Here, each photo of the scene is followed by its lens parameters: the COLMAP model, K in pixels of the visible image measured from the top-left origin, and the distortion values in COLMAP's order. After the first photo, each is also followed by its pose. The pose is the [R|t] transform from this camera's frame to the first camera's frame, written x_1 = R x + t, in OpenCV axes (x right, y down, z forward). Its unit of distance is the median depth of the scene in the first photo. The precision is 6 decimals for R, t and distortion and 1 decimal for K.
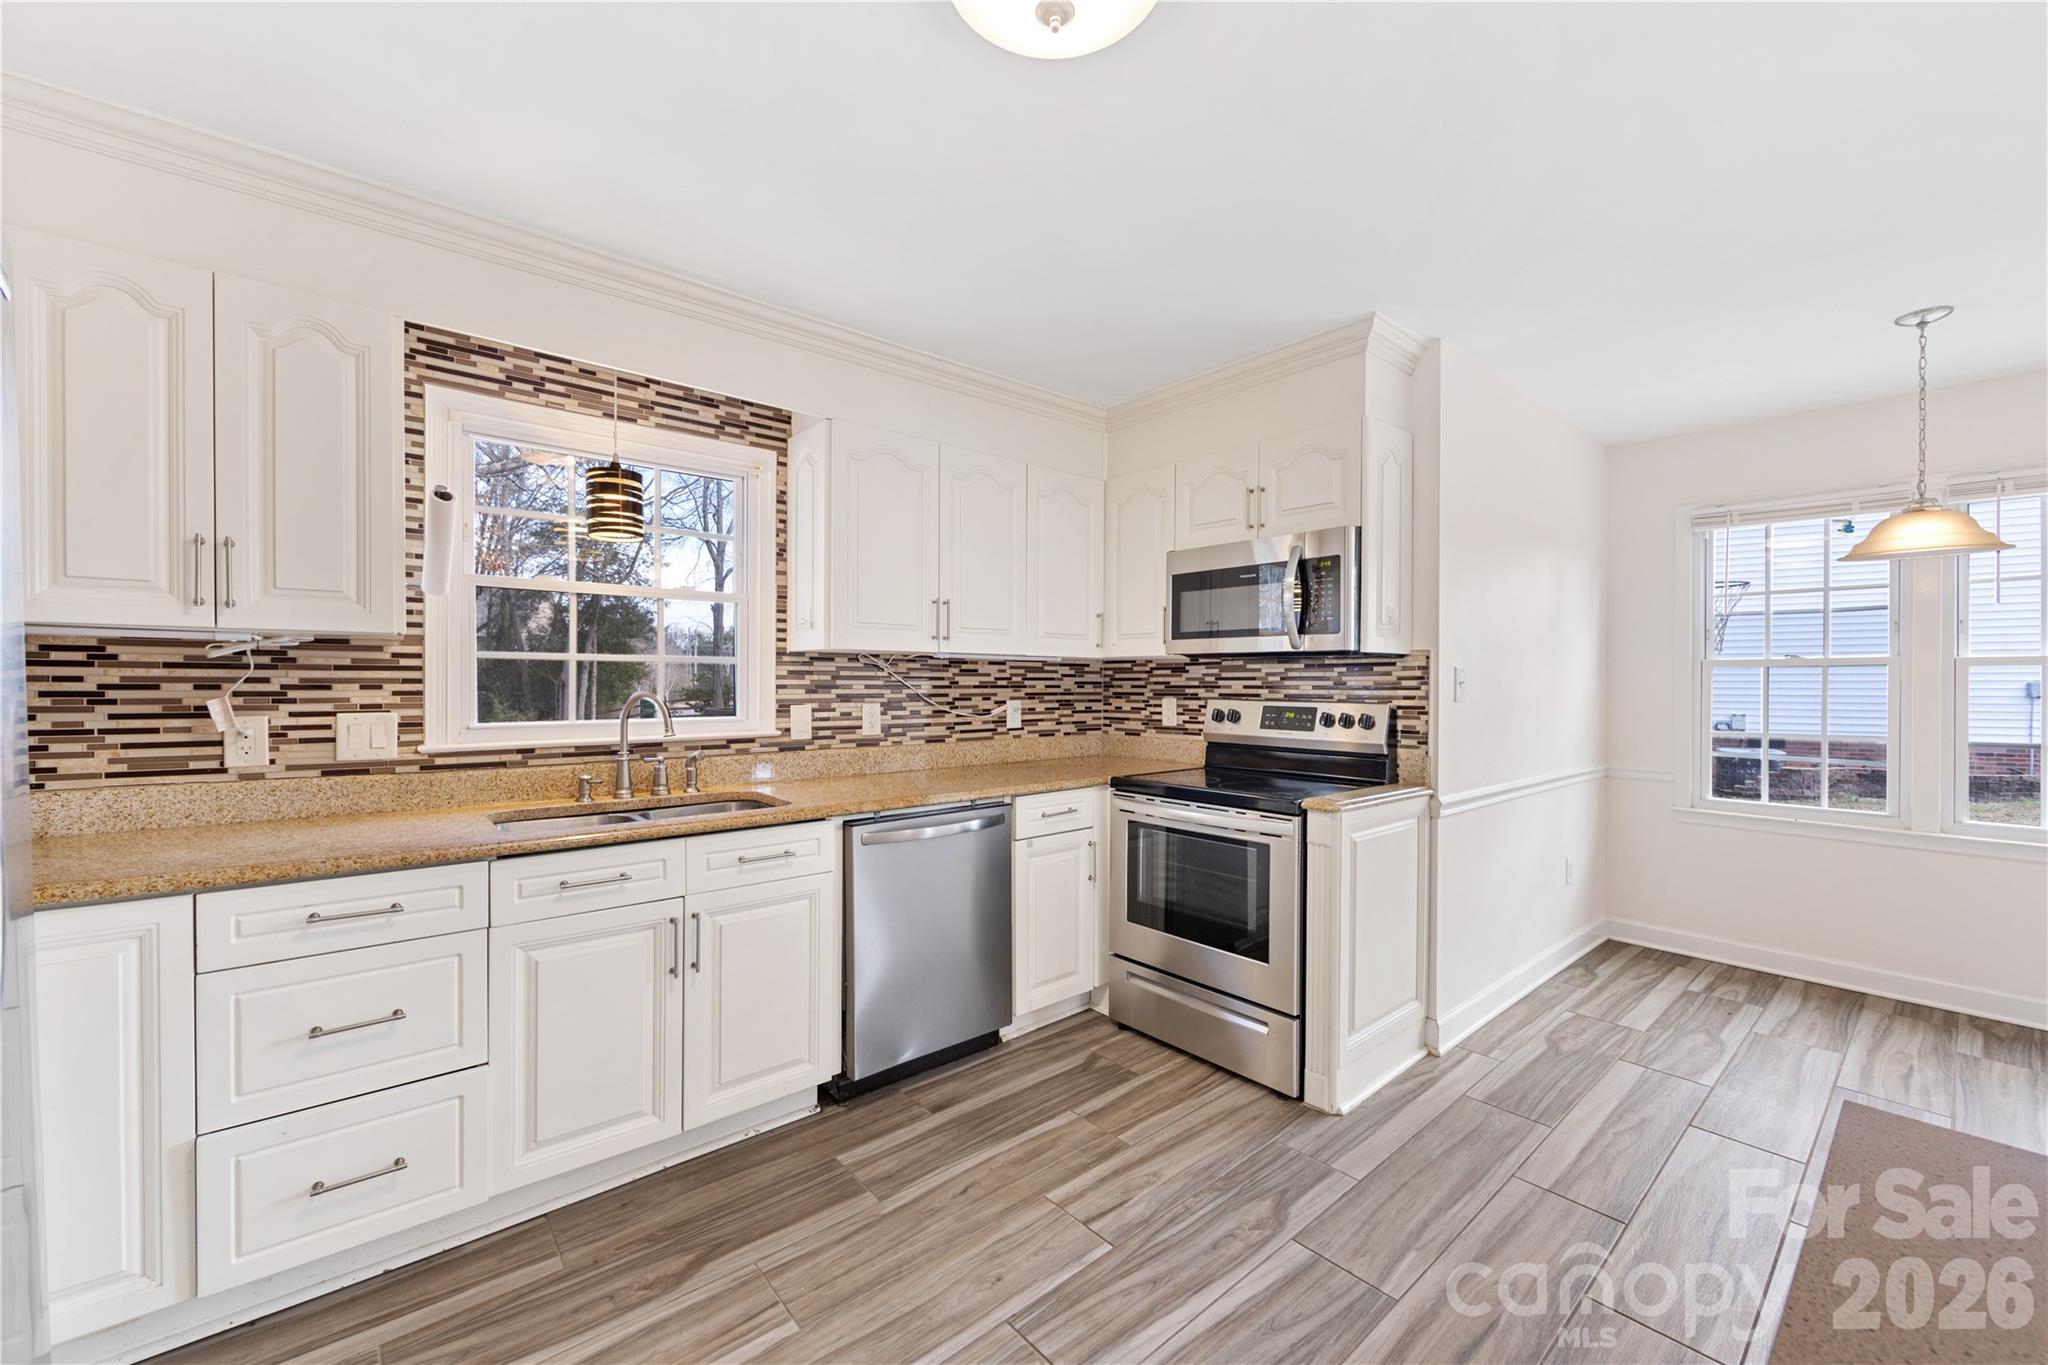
lens RADIAL K [[801.0, 0, 1022.1], [0, 801.0, 691.5], [0, 0, 1]] dist [-0.004008, -0.000273]
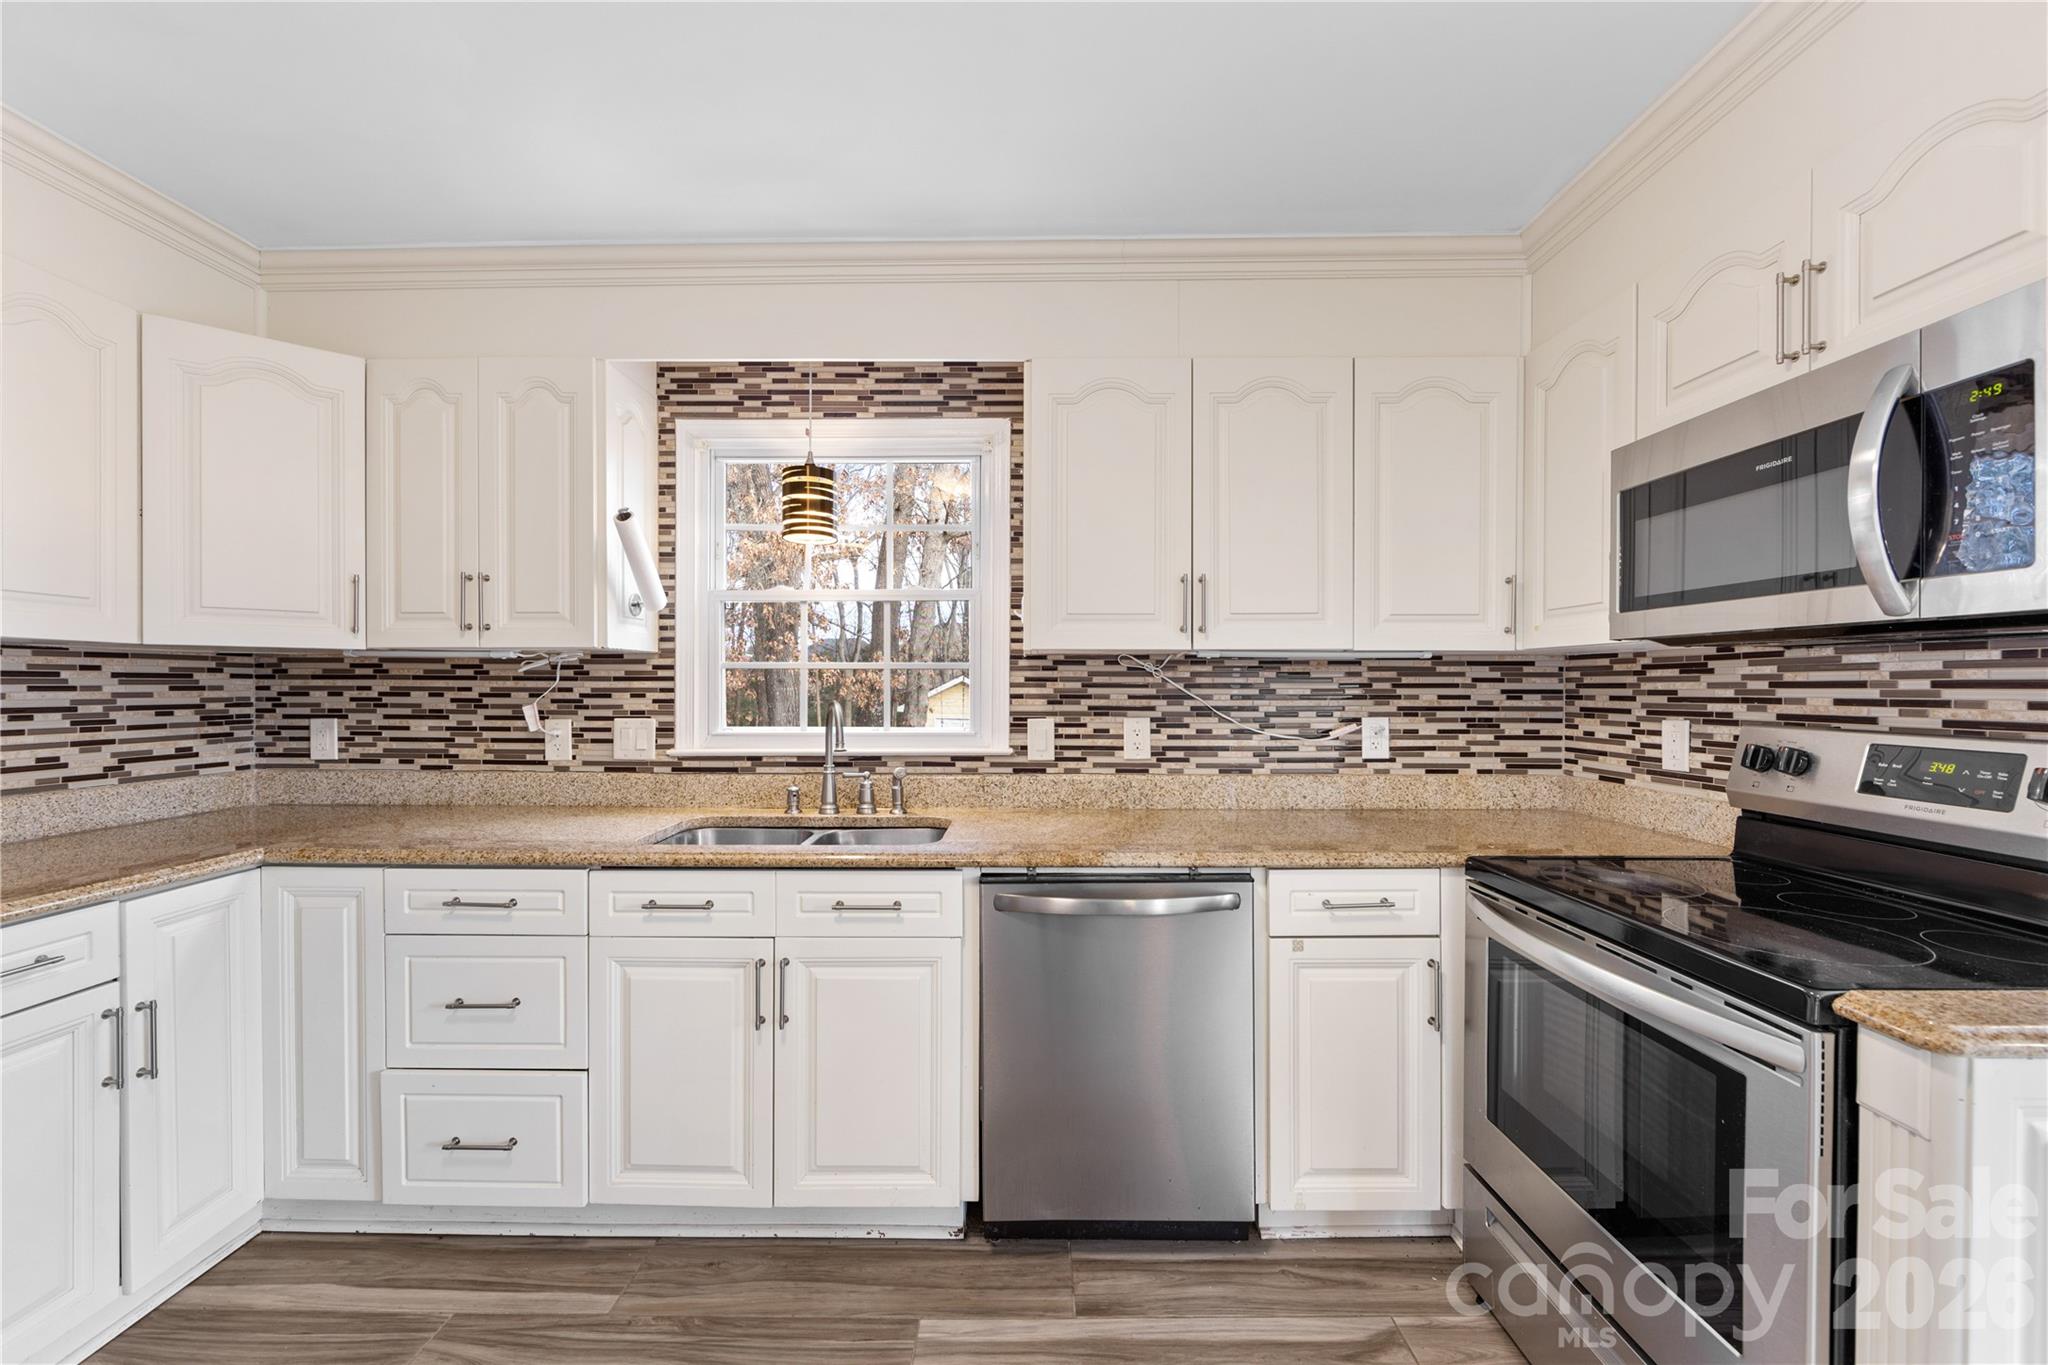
lens RADIAL K [[801.0, 0, 1020.9], [0, 801.0, 690.2], [0, 0, 1]] dist [-0.004008, -0.000273]
pose [[0.758140, 0.001444, -0.652090, 0.259523], [-0.006575, 0.999964, -0.005430, -0.008256], [0.652058, 0.008404, 0.758122, 0.377497]]
